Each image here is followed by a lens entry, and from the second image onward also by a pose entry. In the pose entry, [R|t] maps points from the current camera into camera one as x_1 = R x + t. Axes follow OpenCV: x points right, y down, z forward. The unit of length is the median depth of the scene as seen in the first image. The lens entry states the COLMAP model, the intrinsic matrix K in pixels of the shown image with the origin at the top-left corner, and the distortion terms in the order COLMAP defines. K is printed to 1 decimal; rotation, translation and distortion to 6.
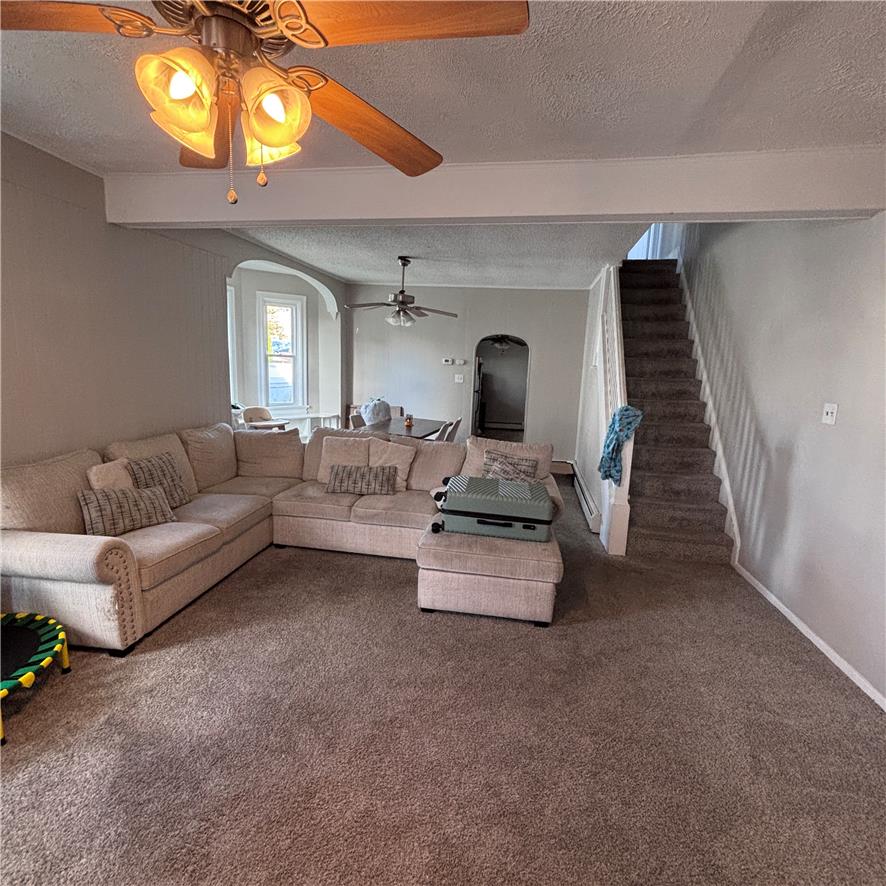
lens RADIAL K [[479.9, 0, 442.6], [0, 479.9, 444.2], [0, 0, 1]] dist [-0.000825, -0.000675]
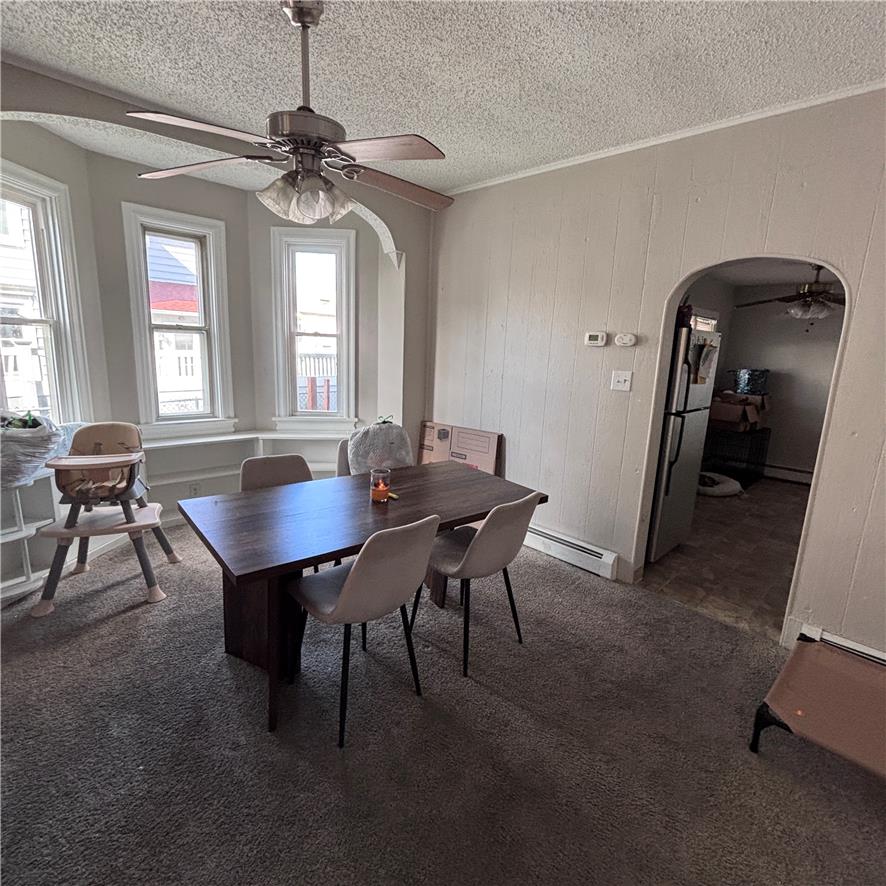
lens RADIAL K [[479.9, 0, 446.4], [0, 479.9, 442.5], [0, 0, 1]] dist [-0.000825, -0.000675]
pose [[0.814733, 0.099361, -0.571260, 0.155526], [-0.099387, 0.994558, 0.031241, -0.081214], [0.571255, 0.031323, 0.820174, 0.576362]]
